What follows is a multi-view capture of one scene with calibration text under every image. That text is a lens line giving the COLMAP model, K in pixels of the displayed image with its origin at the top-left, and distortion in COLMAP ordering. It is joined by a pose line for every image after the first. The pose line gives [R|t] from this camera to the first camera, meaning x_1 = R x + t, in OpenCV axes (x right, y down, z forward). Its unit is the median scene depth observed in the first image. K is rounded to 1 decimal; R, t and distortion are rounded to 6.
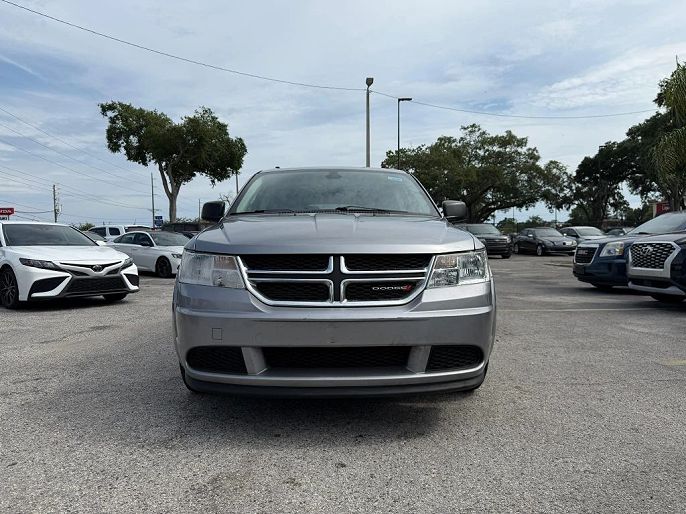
lens RADIAL K [[493.2, 0, 341.0], [0, 493.2, 257.8], [0, 0, 1]] dist [-0.004605, -0.004268]
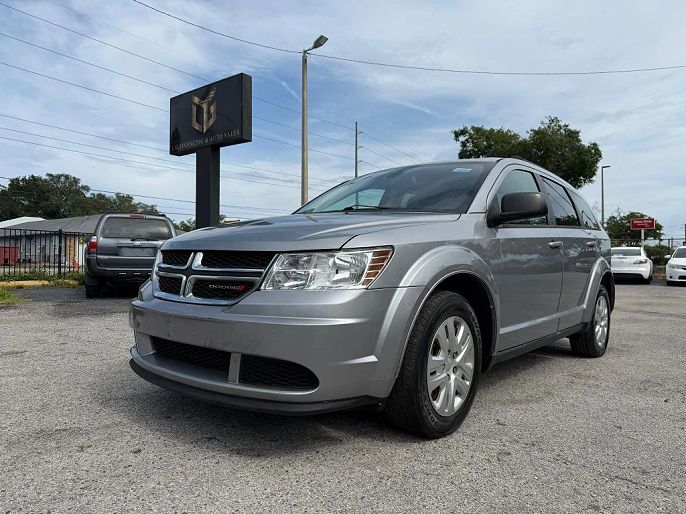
lens RADIAL K [[493.2, 0, 341.0], [0, 493.2, 257.8], [0, 0, 1]] dist [-0.004605, -0.004268]
pose [[0.734066, 0.010799, -0.678992, 0.044317], [-0.034470, 0.999177, -0.021376, 0.000896], [0.678202, 0.039096, 0.733835, 0.022449]]
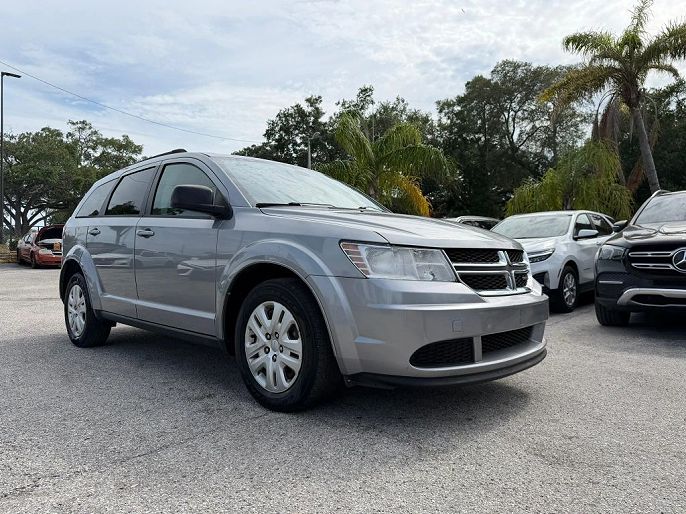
lens RADIAL K [[493.2, 0, 341.0], [0, 493.2, 257.8], [0, 0, 1]] dist [-0.004605, -0.004268]
pose [[0.695715, 0.010285, 0.718245, -0.055720], [0.003359, 0.999840, -0.017571, 0.001622], [-0.718310, 0.014637, 0.695569, 0.023646]]
